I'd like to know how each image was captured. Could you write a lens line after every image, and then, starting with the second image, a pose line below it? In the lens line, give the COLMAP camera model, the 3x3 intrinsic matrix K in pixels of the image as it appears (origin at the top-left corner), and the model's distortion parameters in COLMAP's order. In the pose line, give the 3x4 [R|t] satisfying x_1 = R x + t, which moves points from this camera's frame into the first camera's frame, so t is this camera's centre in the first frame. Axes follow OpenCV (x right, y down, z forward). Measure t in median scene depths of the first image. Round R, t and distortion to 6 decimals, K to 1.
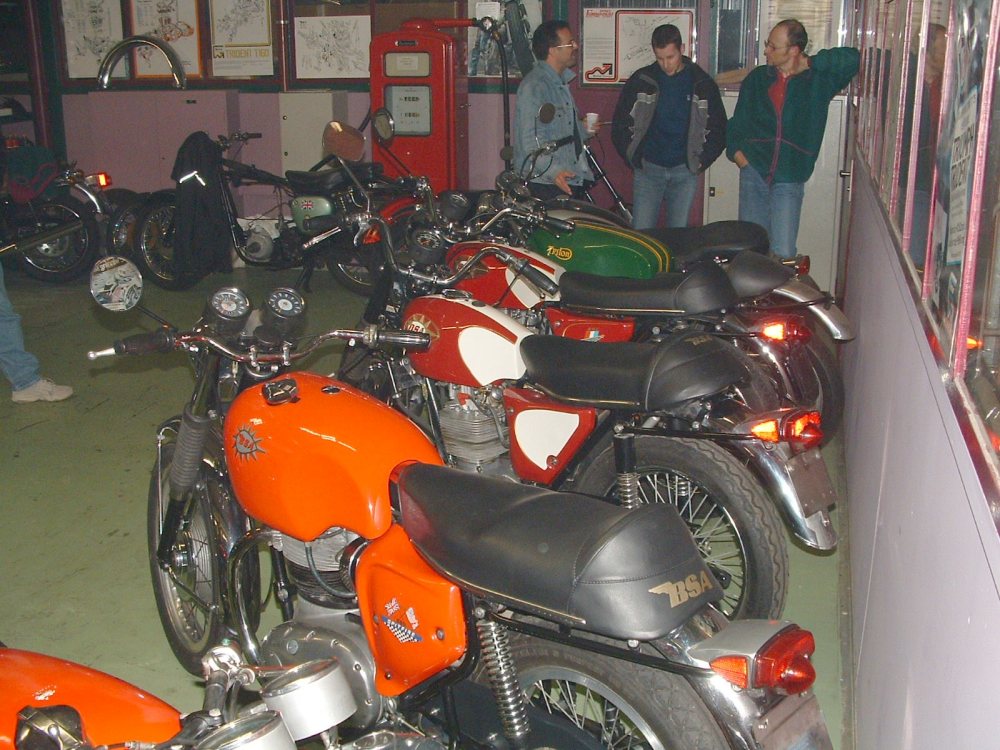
lens RADIAL K [[1204.1, 0, 500.0], [0, 1204.1, 375.0], [0, 0, 1]] dist [-0.235092, 0.299498]
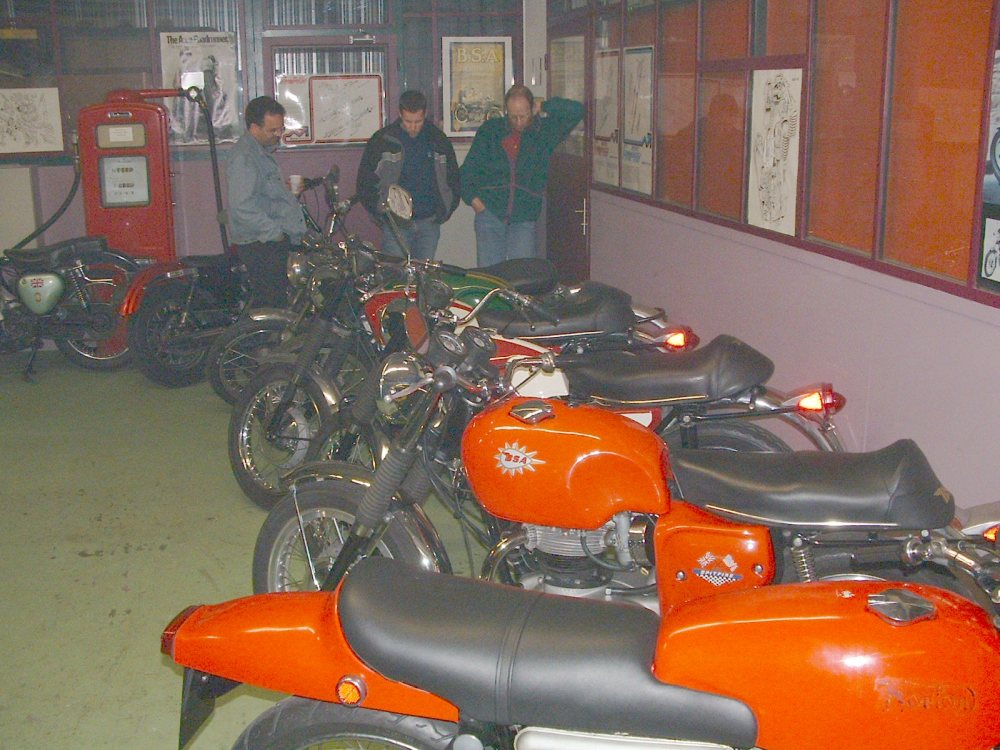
lens RADIAL K [[1204.1, 0, 500.0], [0, 1204.1, 375.0], [0, 0, 1]] dist [-0.235092, 0.299498]
pose [[0.895906, -0.113794, 0.429422, -0.237304], [0.132836, 0.991032, -0.014521, -0.003281], [-0.423918, 0.070052, 0.902987, -0.019572]]
